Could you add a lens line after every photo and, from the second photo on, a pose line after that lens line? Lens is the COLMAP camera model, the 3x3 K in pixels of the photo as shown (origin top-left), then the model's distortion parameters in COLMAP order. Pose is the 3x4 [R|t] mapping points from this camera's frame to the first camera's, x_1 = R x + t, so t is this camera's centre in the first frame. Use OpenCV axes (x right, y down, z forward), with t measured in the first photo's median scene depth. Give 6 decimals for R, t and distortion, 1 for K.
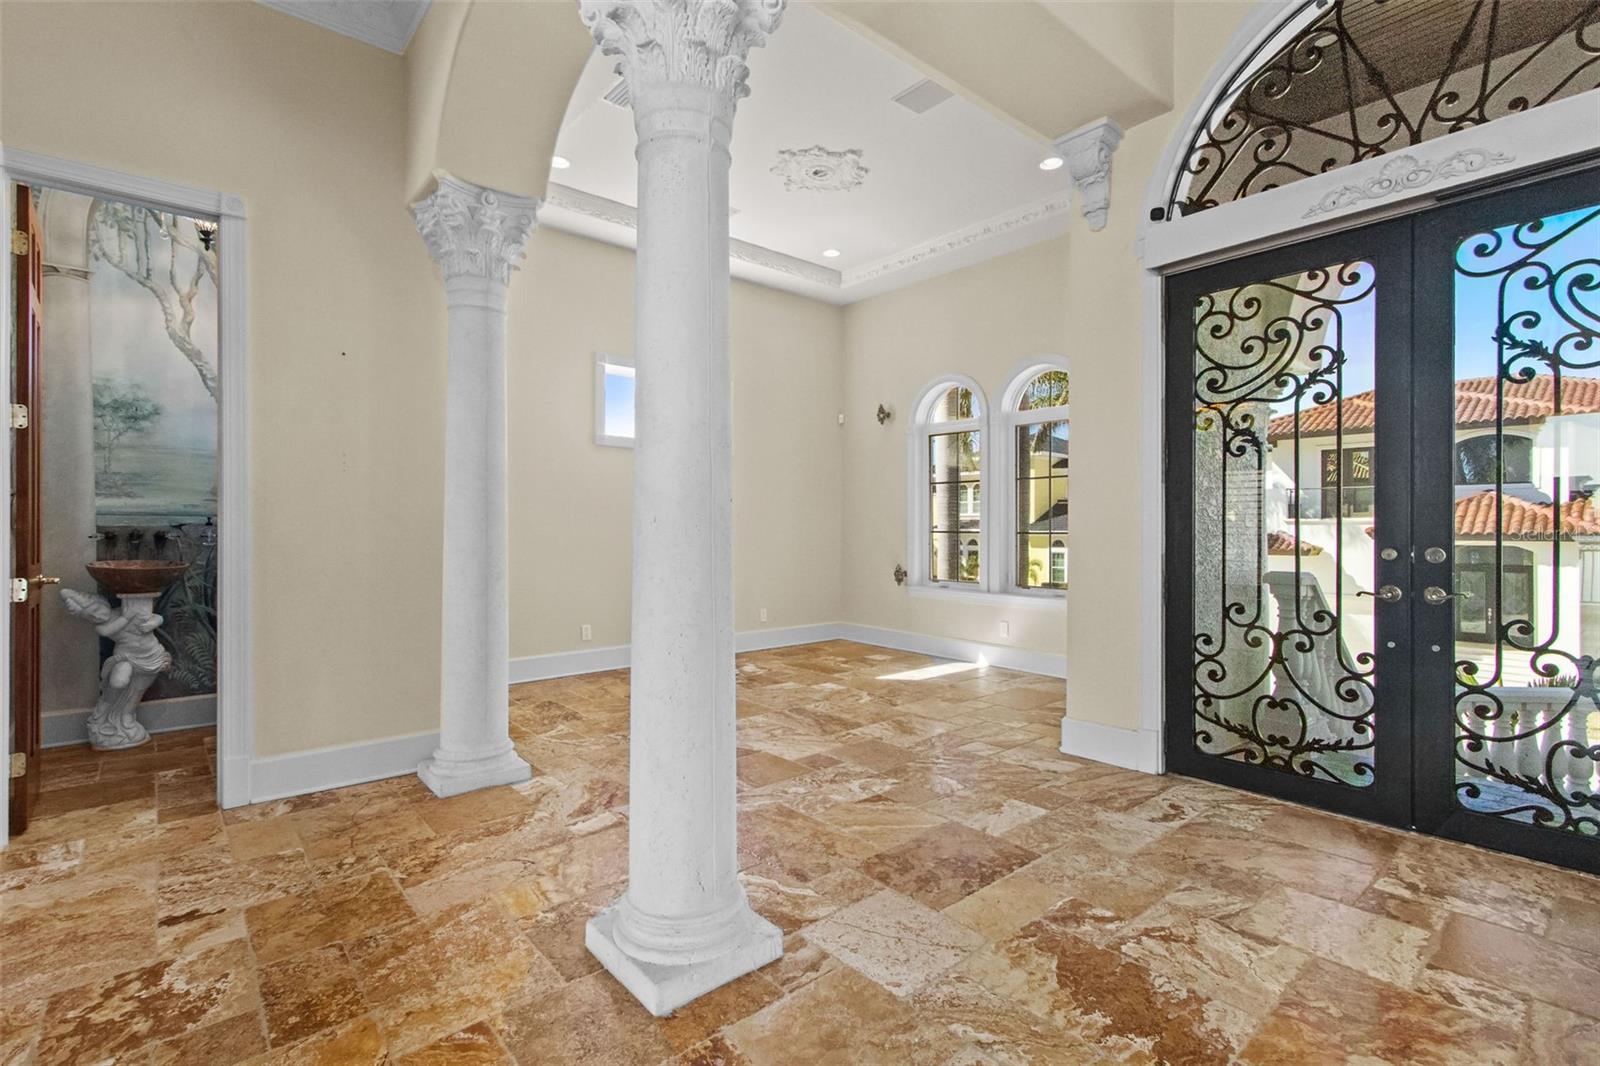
lens RADIAL K [[730.9, 0, 800.0], [0, 730.9, 527.8], [0, 0, 1]] dist [0.010397, -0.003807]
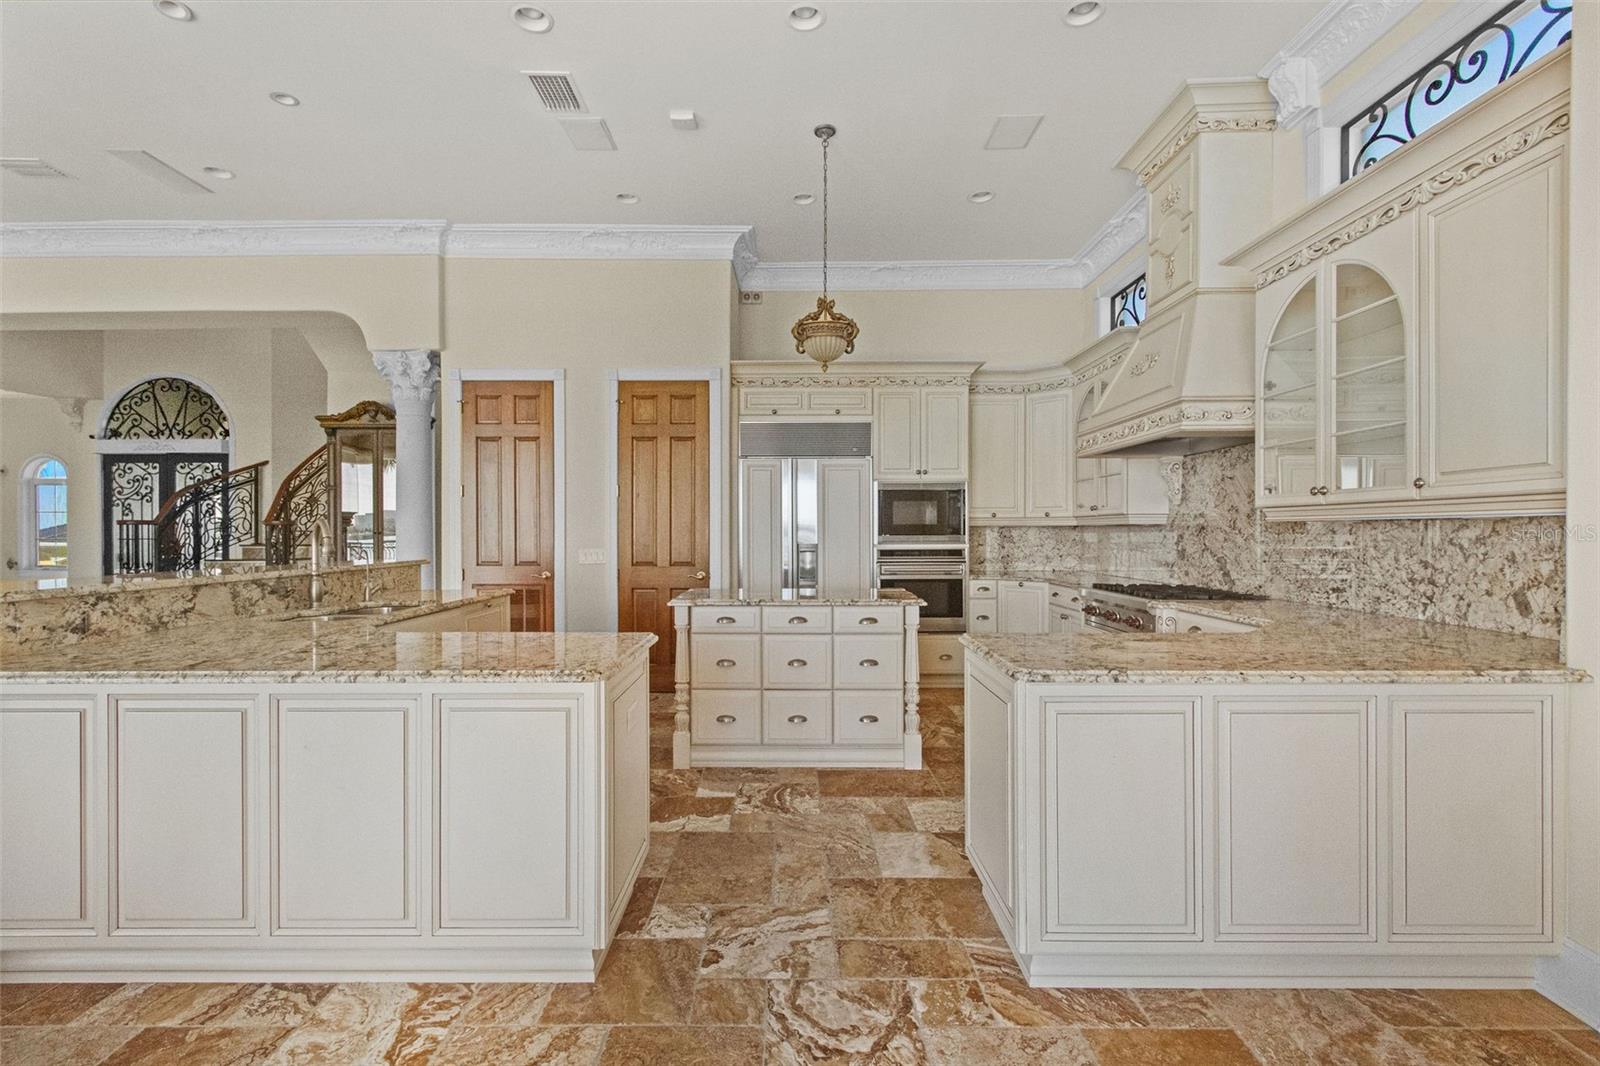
lens RADIAL K [[730.9, 0, 786.6], [0, 730.9, 532.4], [0, 0, 1]] dist [0.010397, -0.003807]
pose [[0.668744, 0.000007, 0.743493, 0.072294], [-0.002134, 0.999996, 0.001910, -0.019640], [-0.743489, -0.002864, 0.668742, -1.627552]]
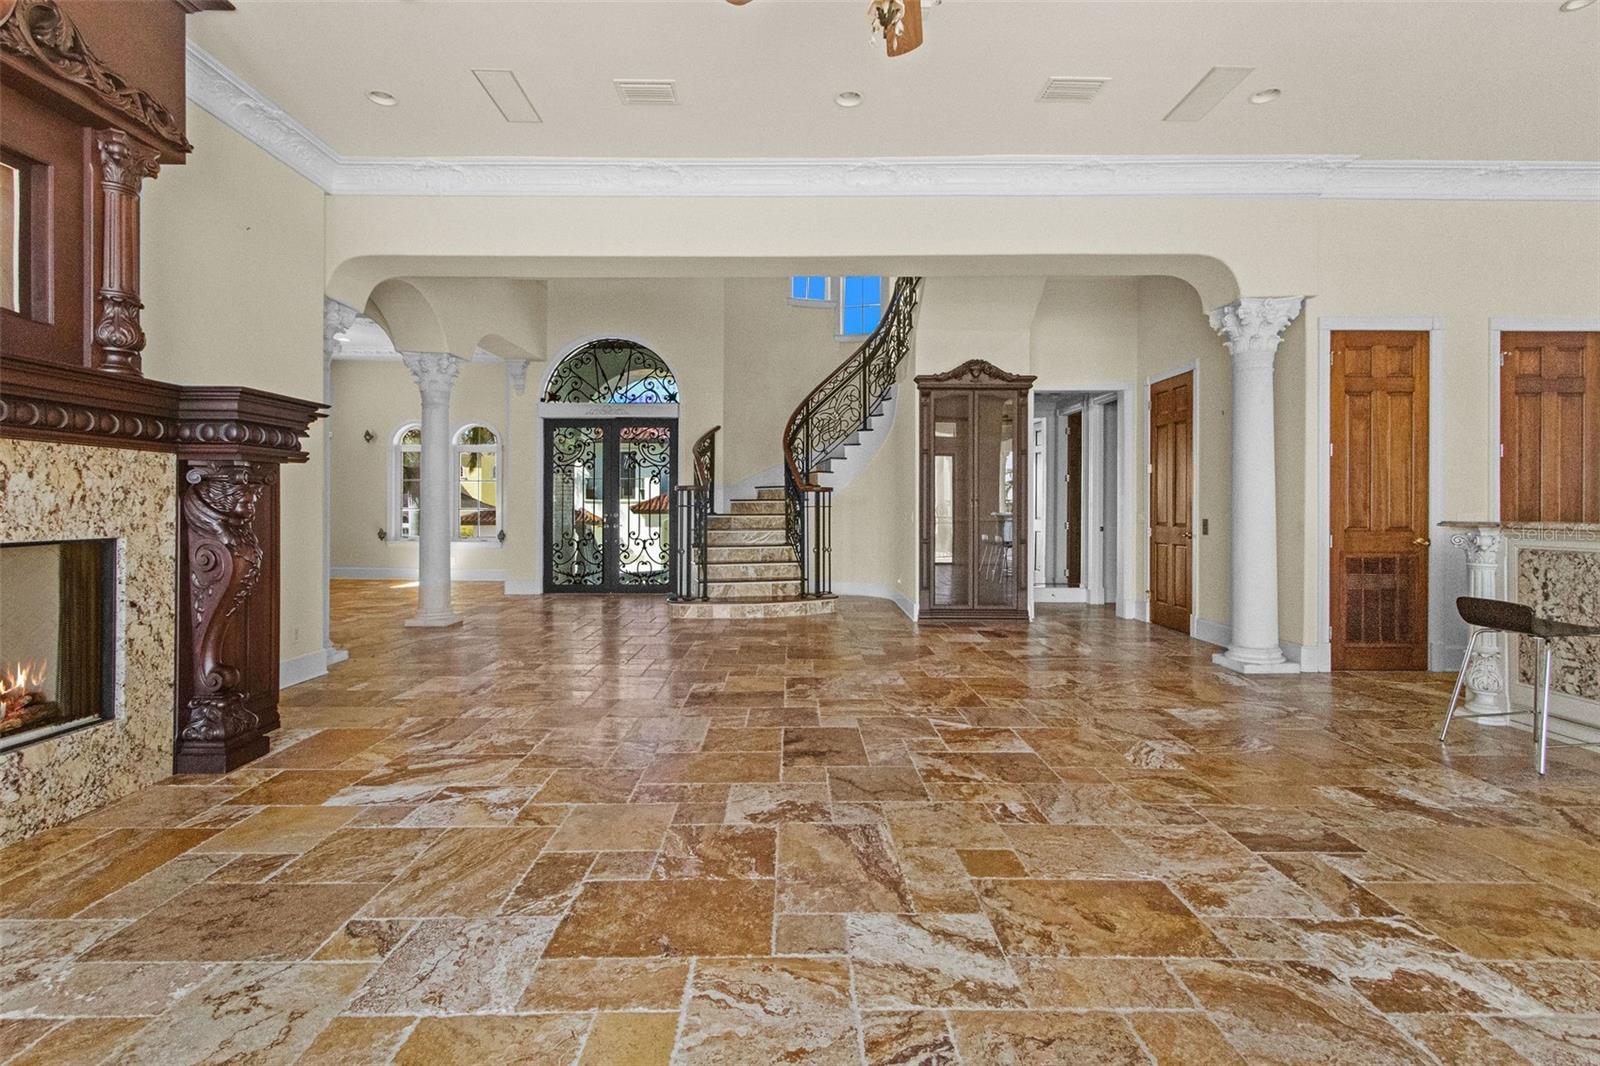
lens RADIAL K [[730.9, 0, 794.1], [0, 730.9, 508.8], [0, 0, 1]] dist [0.010397, -0.003807]
pose [[0.659020, 0.003444, 0.752118, -0.528696], [-0.005154, 0.999987, -0.000063, 0.000895], [-0.752108, -0.003835, 0.659029, -0.850554]]
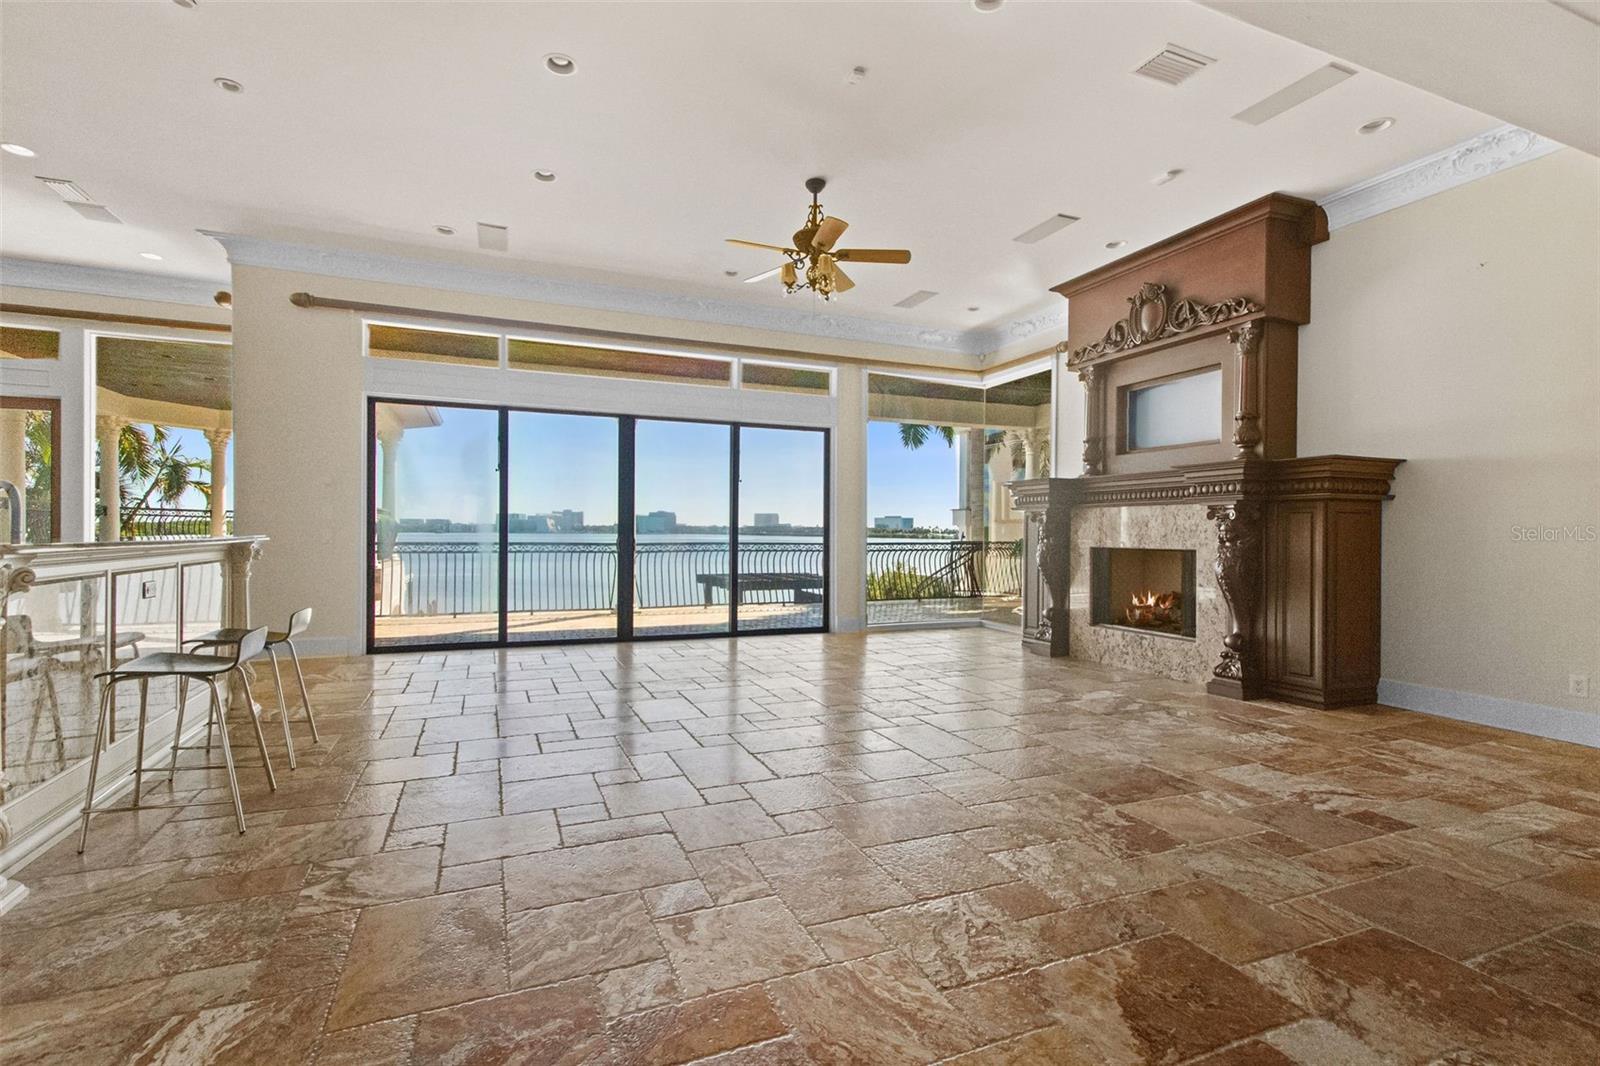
lens RADIAL K [[730.9, 0, 781.0], [0, 730.9, 538.8], [0, 0, 1]] dist [0.010397, -0.003807]
pose [[-0.332050, 0.007104, -0.943235, 0.506743], [-0.004575, 0.999948, 0.009142, 0.001964], [0.943251, 0.007351, -0.332000, -0.427008]]
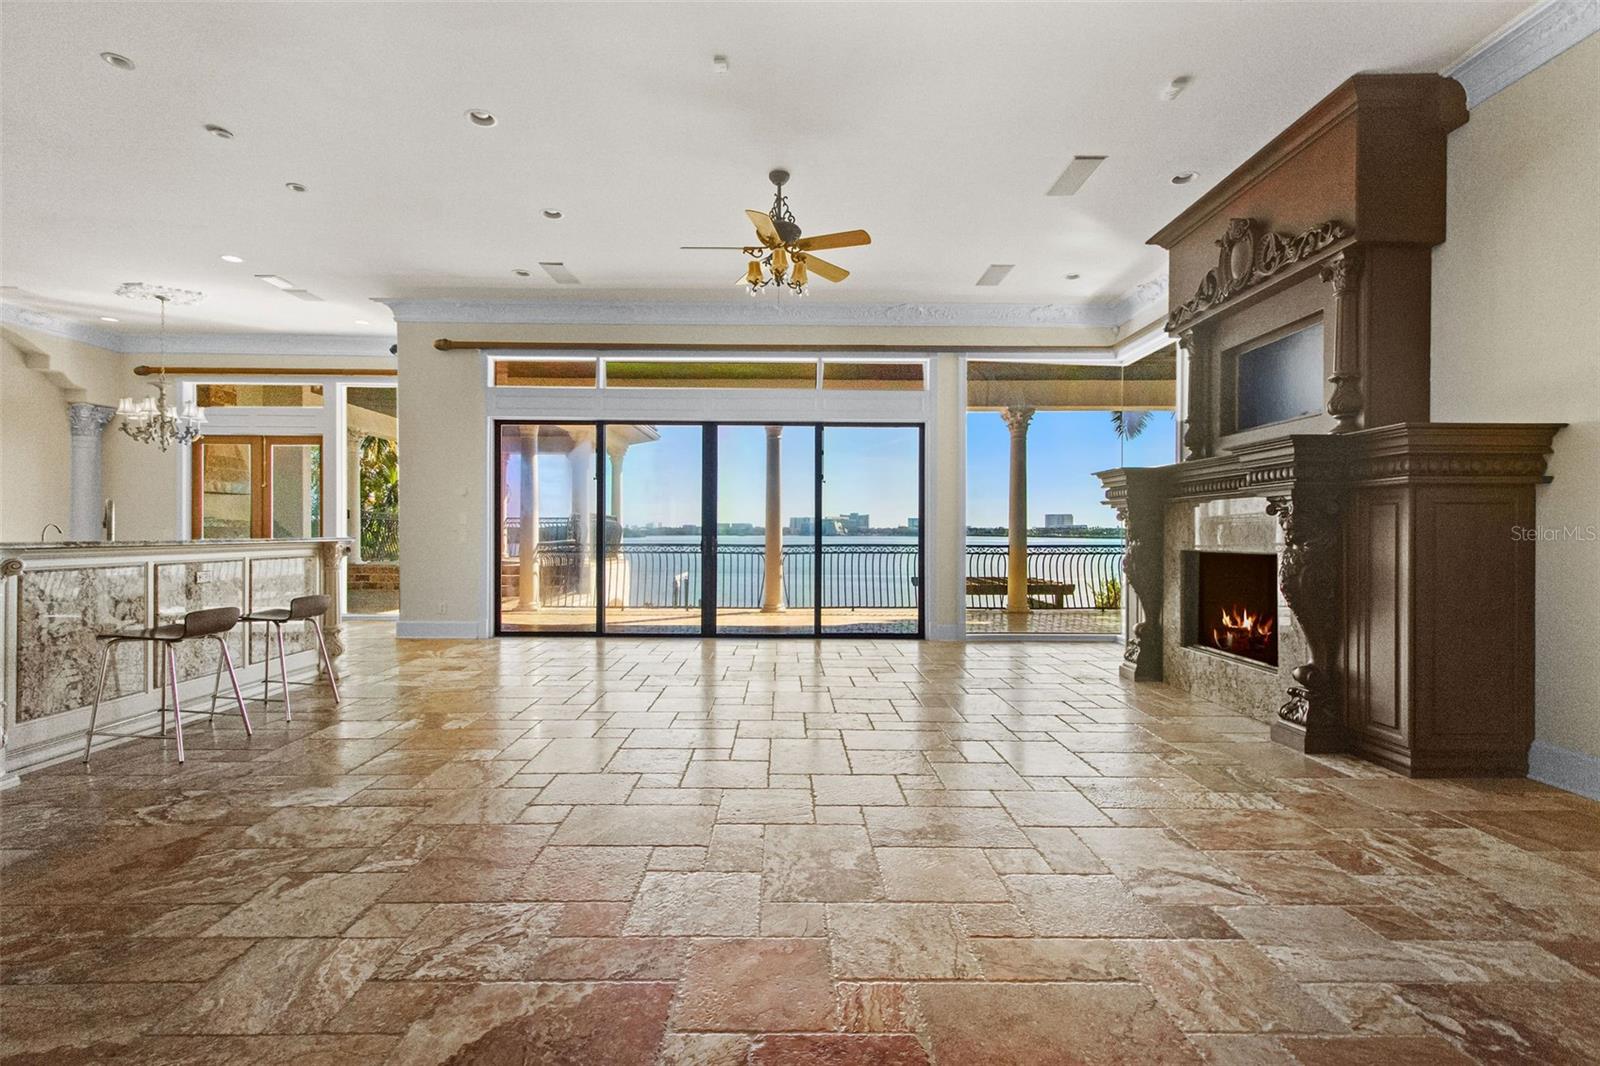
lens RADIAL K [[730.9, 0, 787.5], [0, 730.9, 540.8], [0, 0, 1]] dist [0.010397, -0.003807]
pose [[-0.656617, 0.007016, -0.754192, 0.331518], [-0.001256, 0.999945, 0.010396, 0.001985], [0.754223, 0.007773, -0.656572, -0.151539]]
